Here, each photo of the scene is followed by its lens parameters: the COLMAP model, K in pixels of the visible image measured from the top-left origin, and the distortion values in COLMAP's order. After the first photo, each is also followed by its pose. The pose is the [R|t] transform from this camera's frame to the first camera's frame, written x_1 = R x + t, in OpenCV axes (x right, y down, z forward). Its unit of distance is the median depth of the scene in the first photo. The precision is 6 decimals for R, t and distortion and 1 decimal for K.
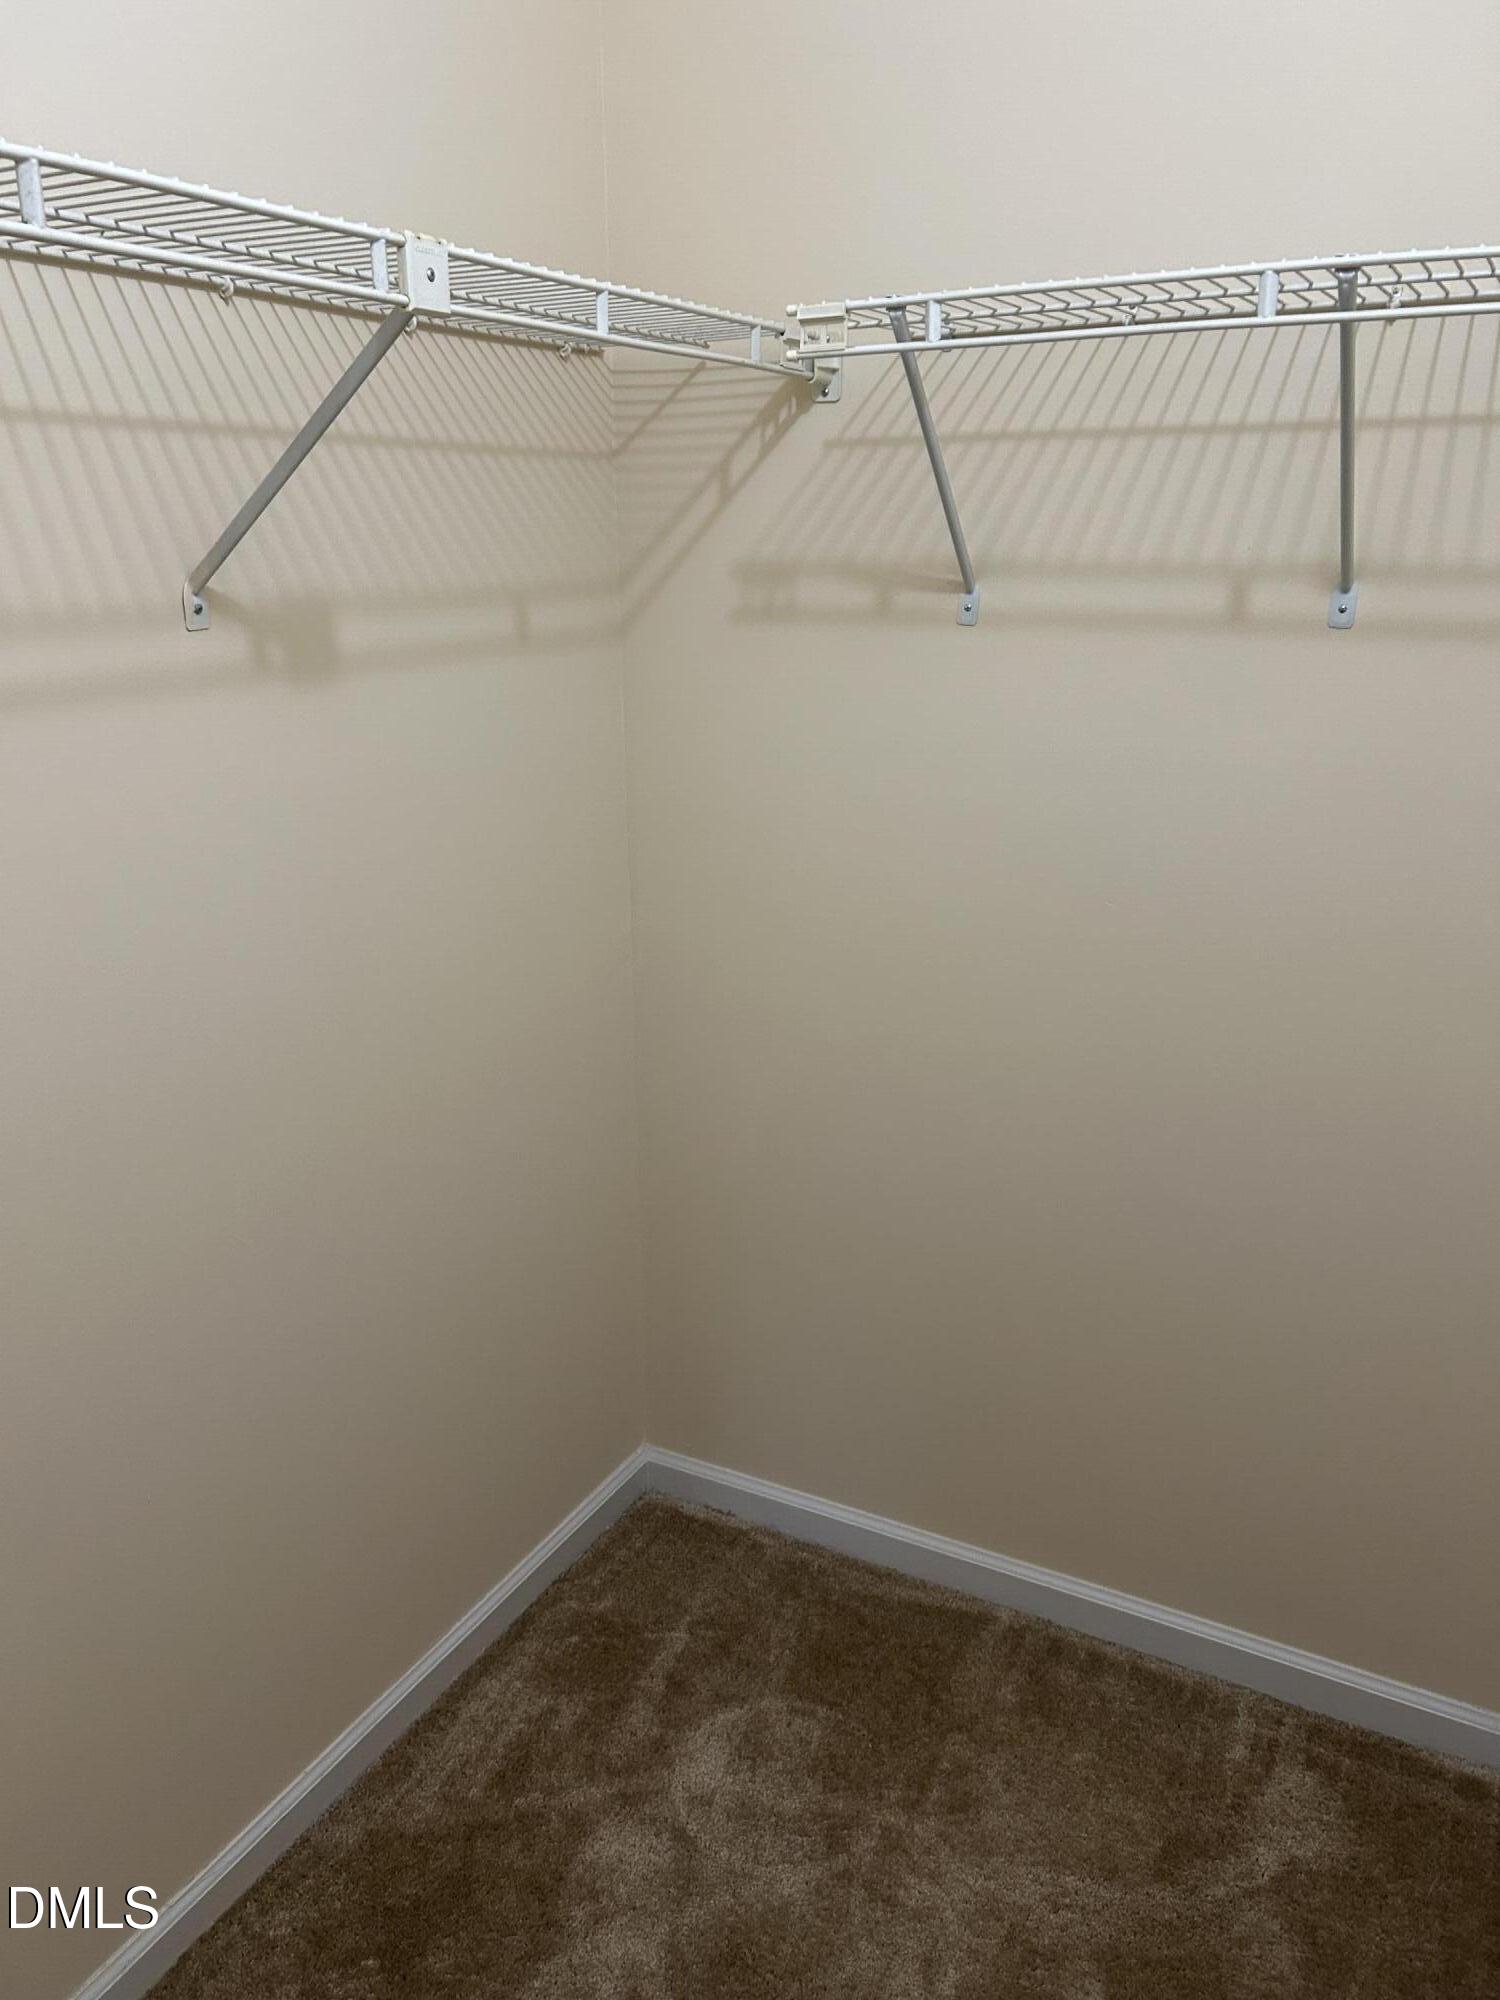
lens RADIAL K [[1515.9, 0, 750.4], [0, 1515.9, 1011.4], [0, 0, 1]] dist [0.017797, -0.033091]
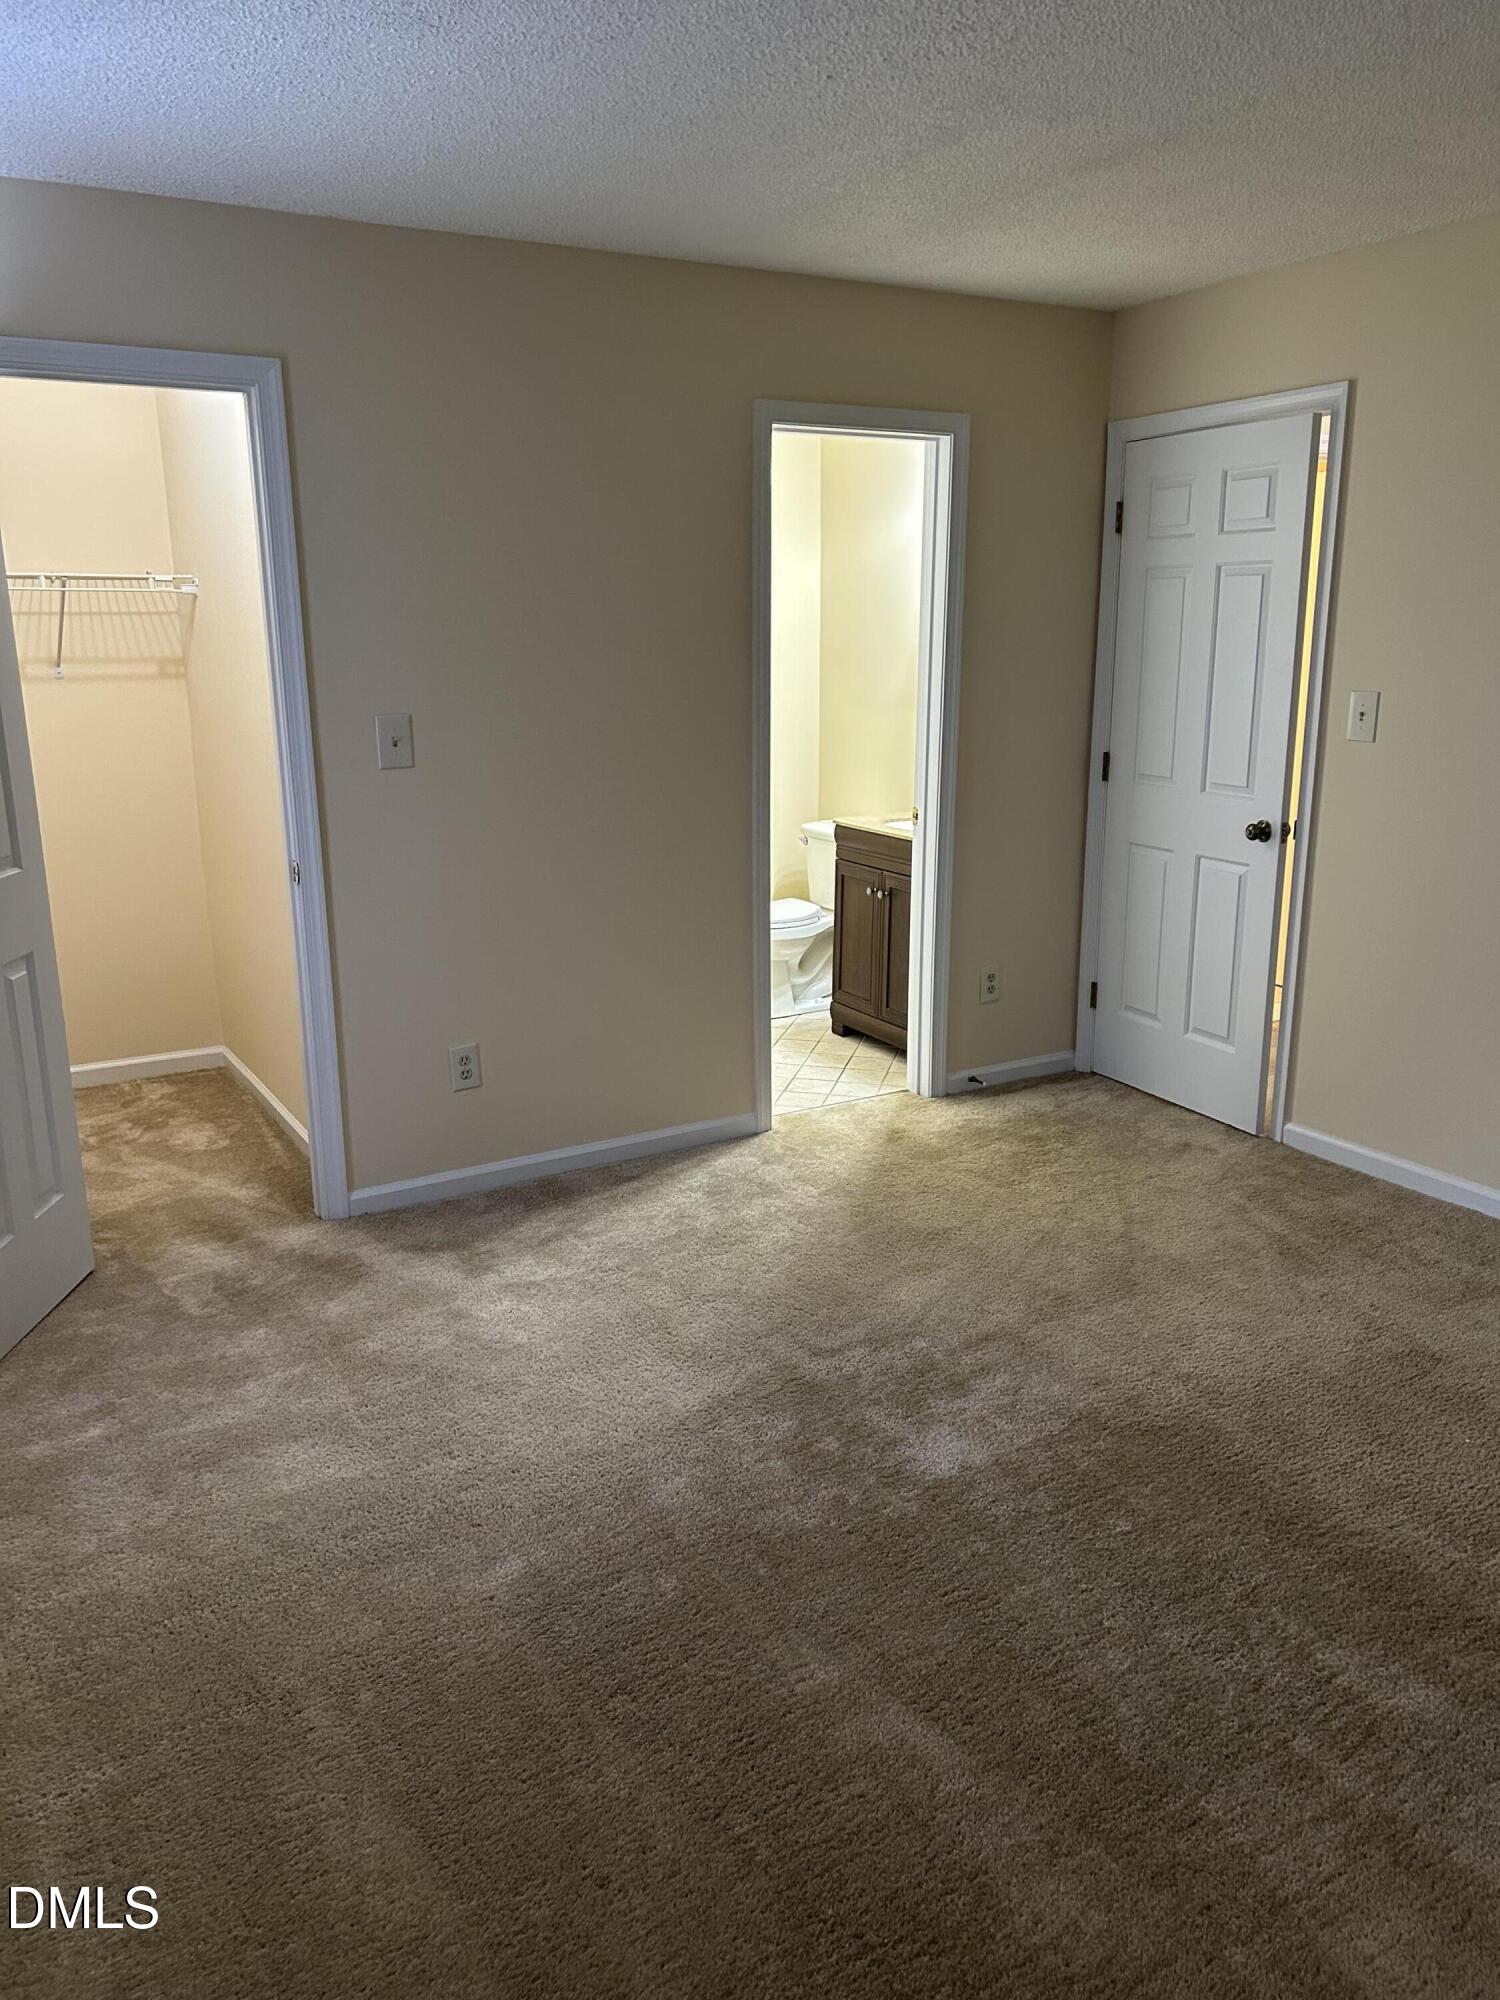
lens RADIAL K [[1484.4, 0, 744.8], [0, 1484.4, 995.6], [0, 0, 1]] dist [0.011011, -0.023198]
pose [[0.522879, -0.200432, 0.828507, -1.339578], [0.248528, 0.965580, 0.076744, 0.420237], [-0.815372, 0.165779, 0.554694, -1.478113]]
